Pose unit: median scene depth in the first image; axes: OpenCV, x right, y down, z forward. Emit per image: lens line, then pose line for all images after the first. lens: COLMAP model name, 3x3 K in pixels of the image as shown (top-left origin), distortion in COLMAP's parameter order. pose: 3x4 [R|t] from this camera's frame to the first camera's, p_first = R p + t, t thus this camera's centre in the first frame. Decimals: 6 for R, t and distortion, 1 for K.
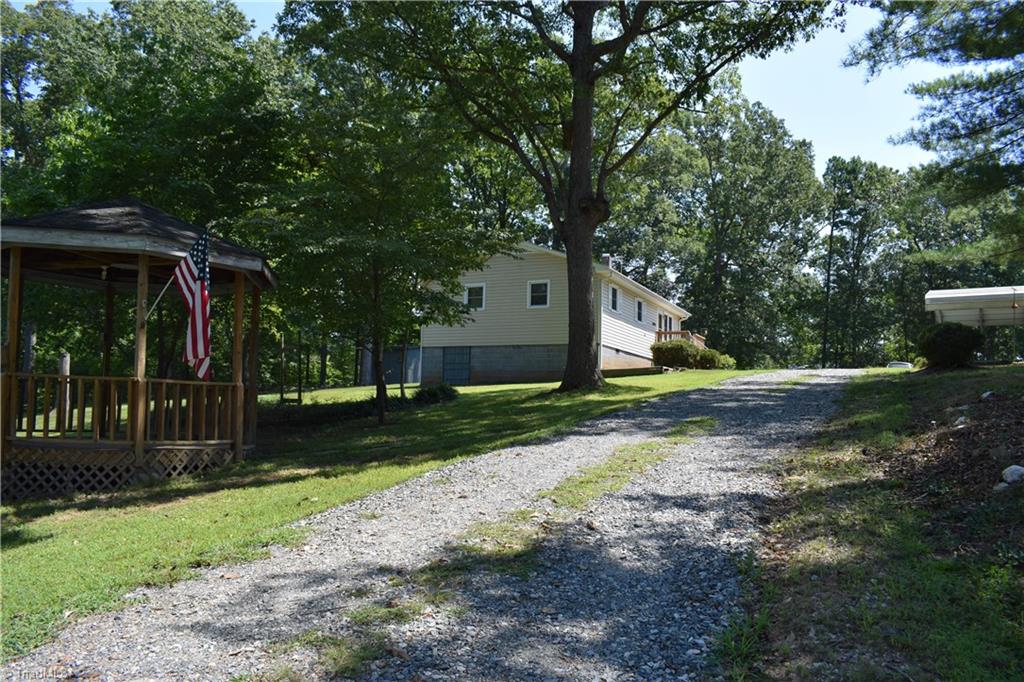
lens RADIAL K [[803.0, 0, 509.8], [0, 803.0, 340.7], [0, 0, 1]] dist [-0.095287, 0.018228]
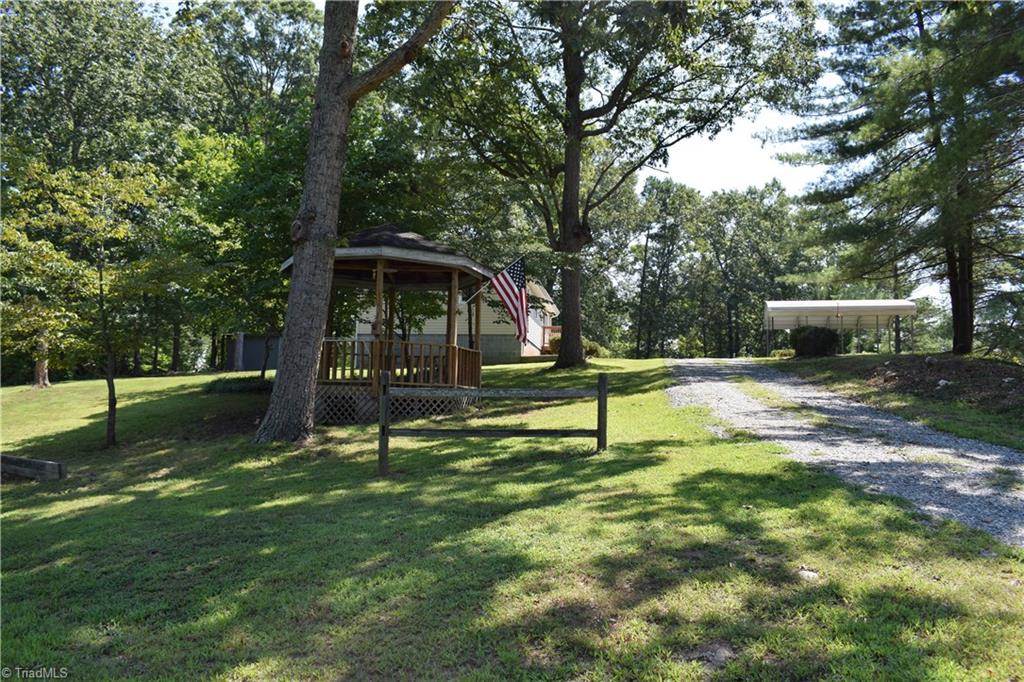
lens RADIAL K [[849.5, 0, 522.2], [0, 849.5, 334.3], [0, 0, 1]] dist [-0.084963, 0.010620]
pose [[0.951621, 0.025407, 0.306222, -0.414236], [-0.024858, 0.999675, -0.005692, 0.015202], [-0.306267, -0.002195, 0.951943, -0.326722]]
